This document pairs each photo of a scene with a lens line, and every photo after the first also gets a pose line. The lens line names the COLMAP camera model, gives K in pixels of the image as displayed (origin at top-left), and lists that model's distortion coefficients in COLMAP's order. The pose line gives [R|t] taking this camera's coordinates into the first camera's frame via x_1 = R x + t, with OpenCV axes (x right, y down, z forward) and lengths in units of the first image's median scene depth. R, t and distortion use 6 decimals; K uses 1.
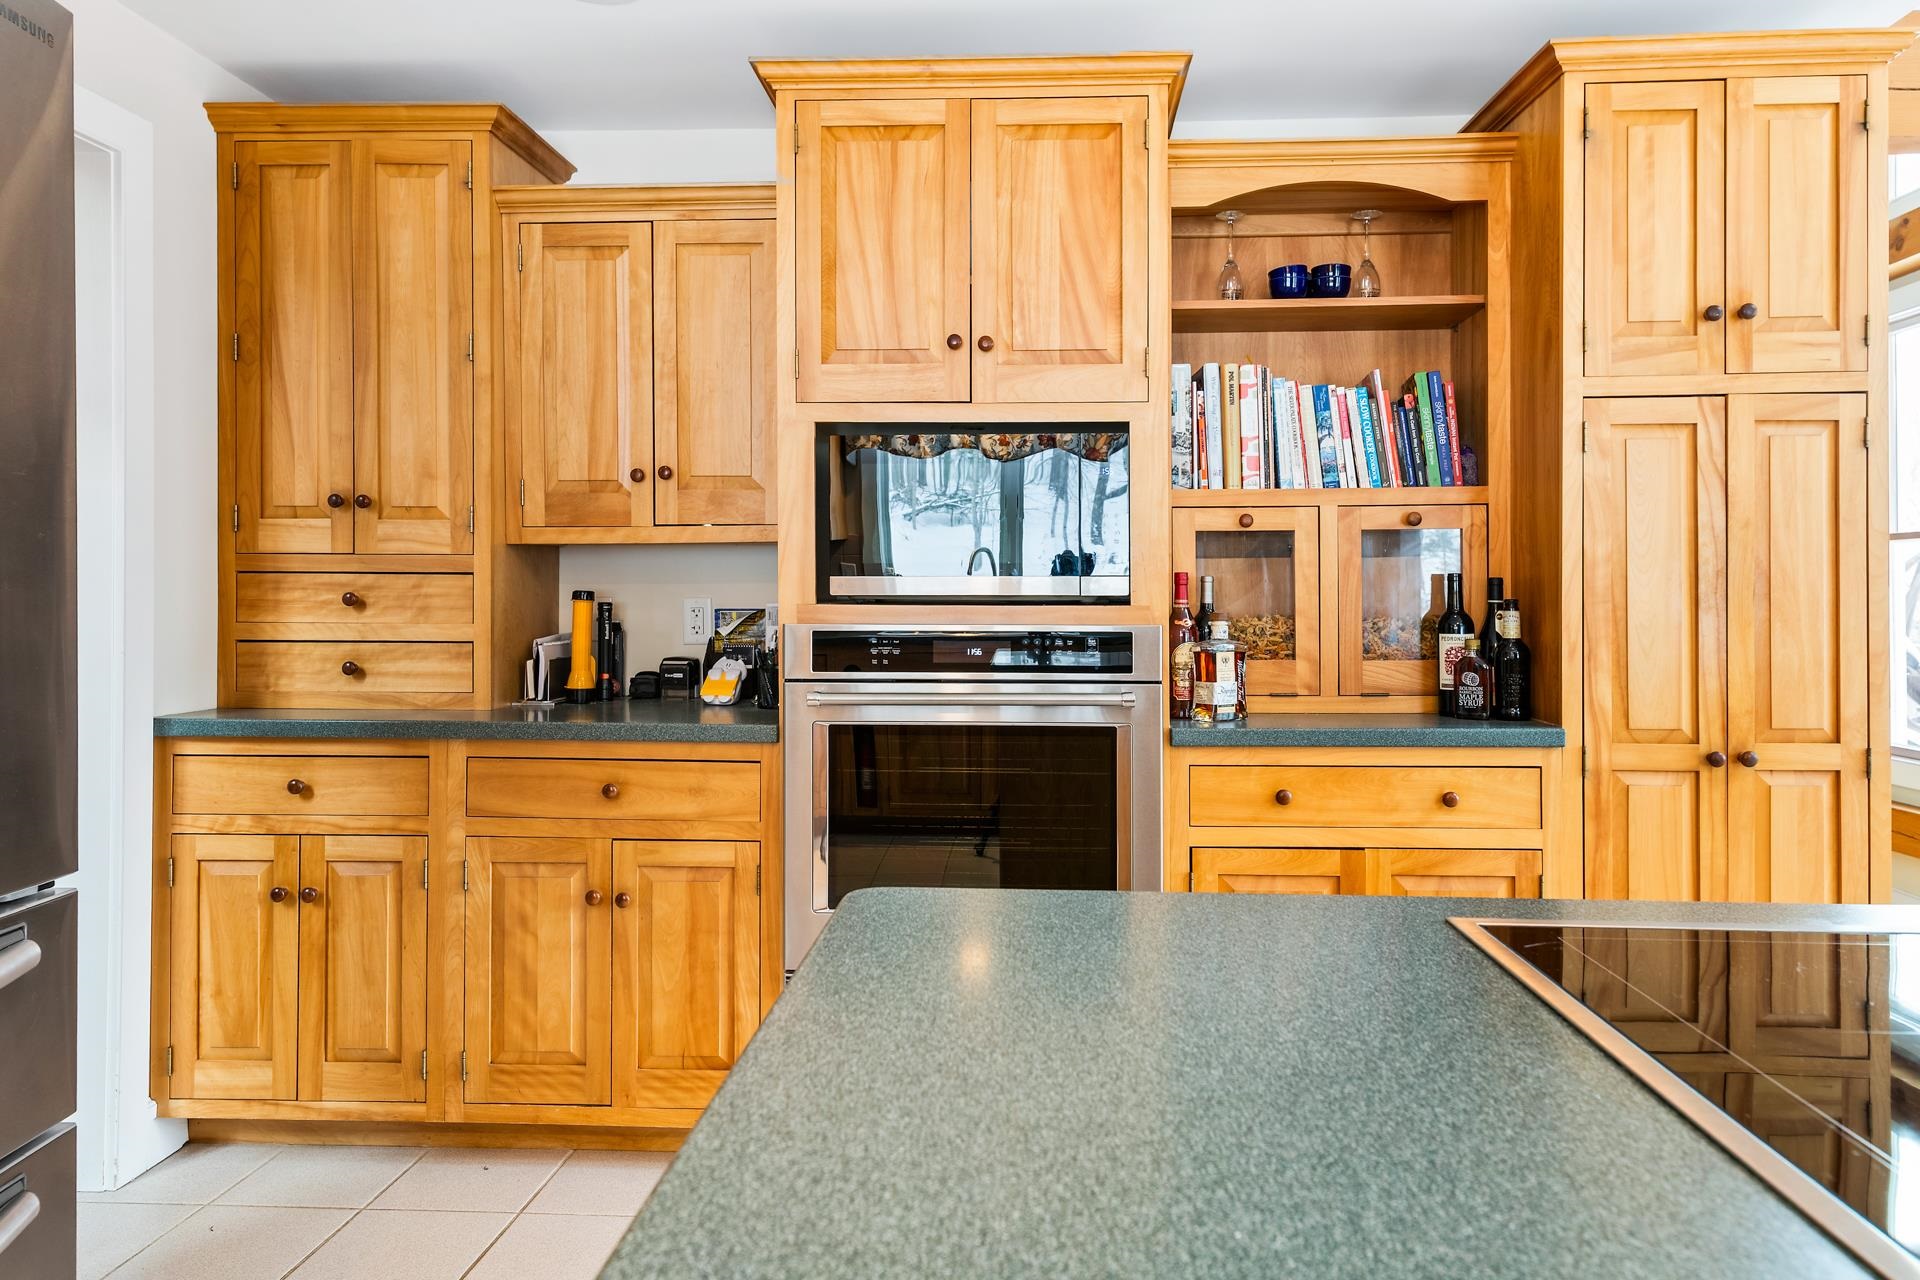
lens RADIAL K [[1242.7, 0, 966.8], [0, 1242.7, 596.4], [0, 0, 1]] dist [0.007275, 0.001292]
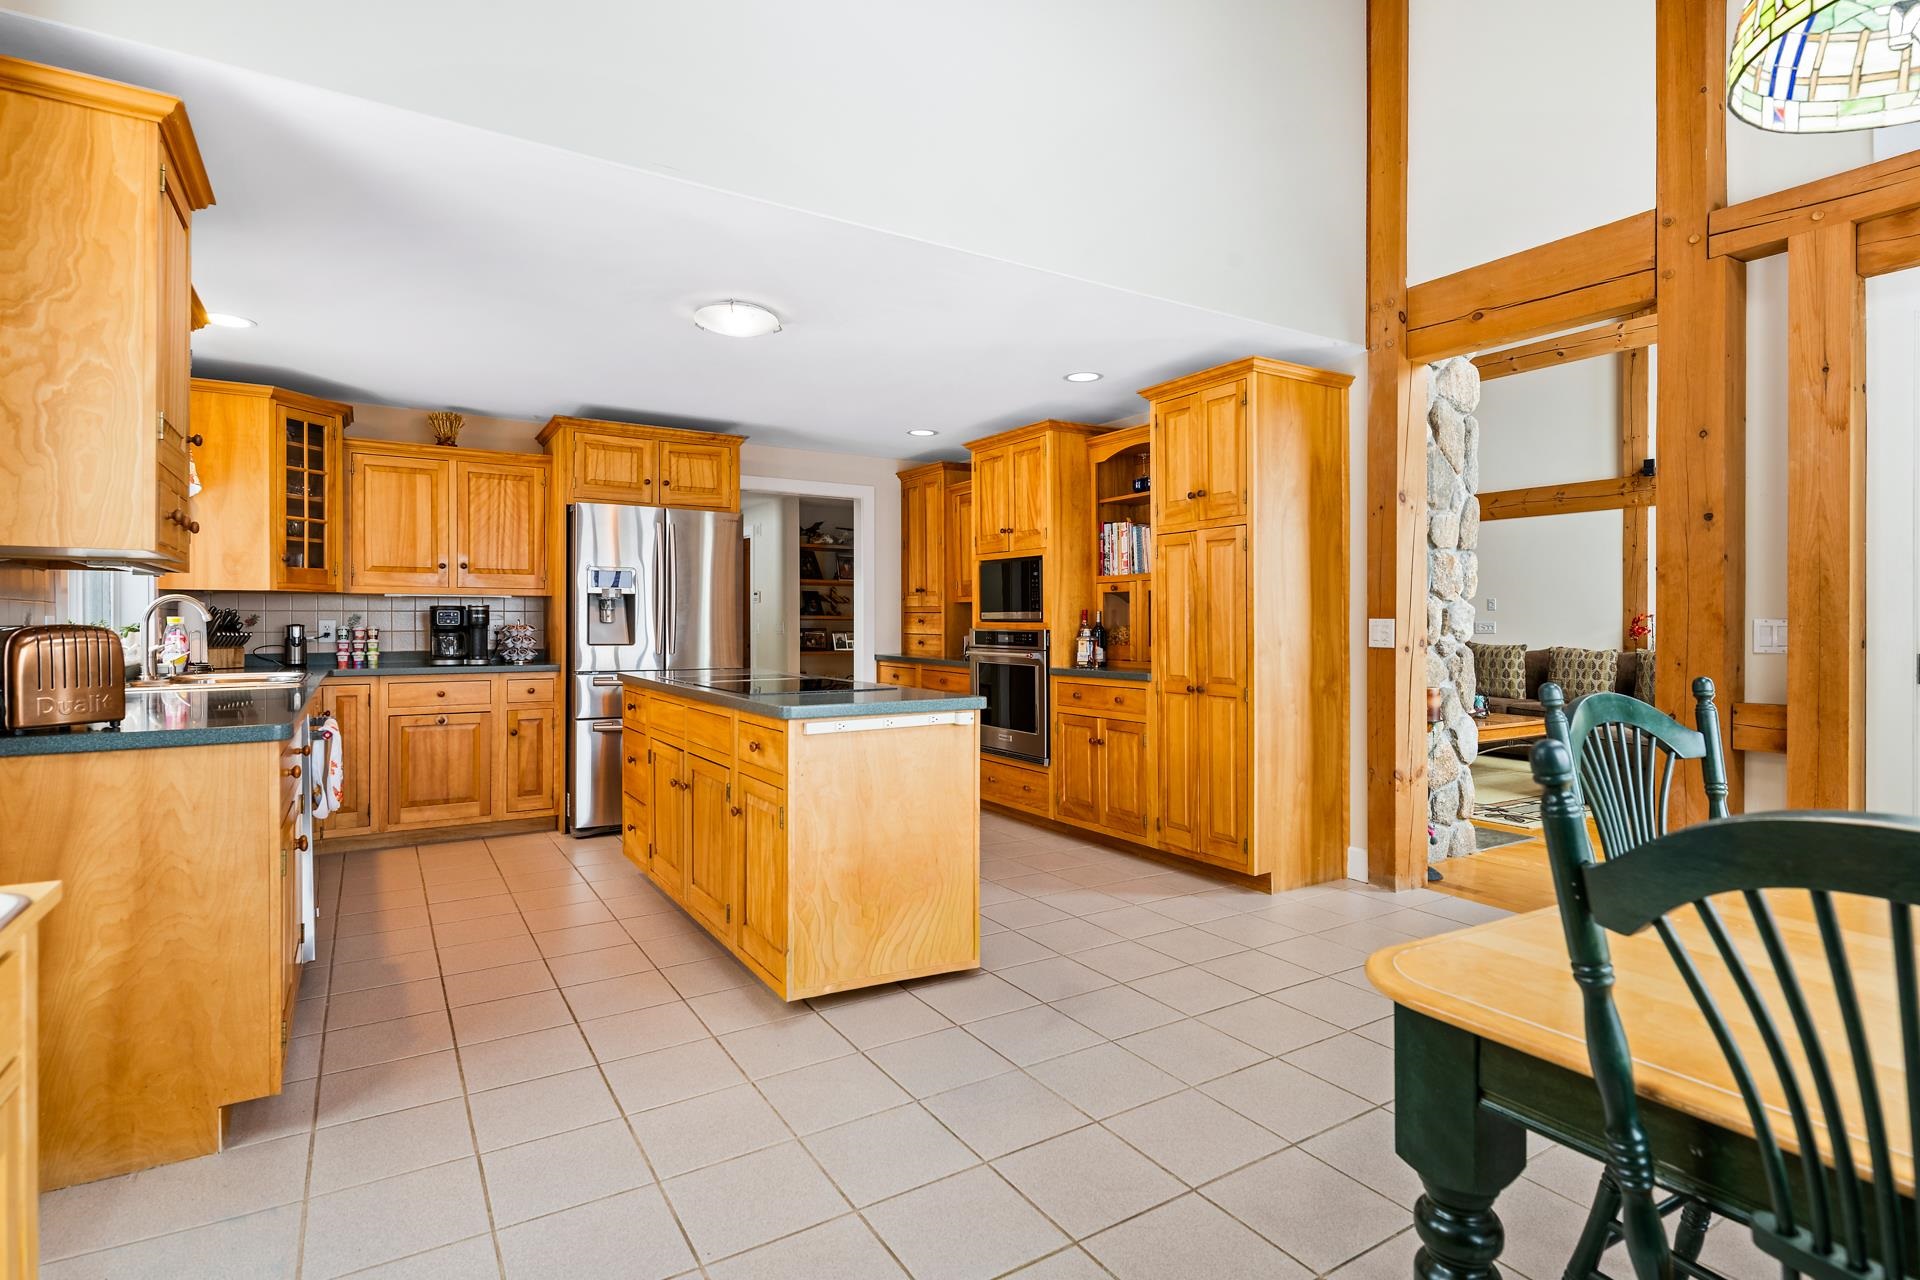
lens RADIAL K [[932.6, 0, 960.0], [0, 932.6, 640.0], [0, 0, 1]] dist [0.001113, 0.000132]
pose [[0.567149, 0.015310, -0.823473, 1.559591], [0.000997, 0.999814, 0.019276, 0.005500], [0.823615, -0.011754, 0.567028, -0.286931]]
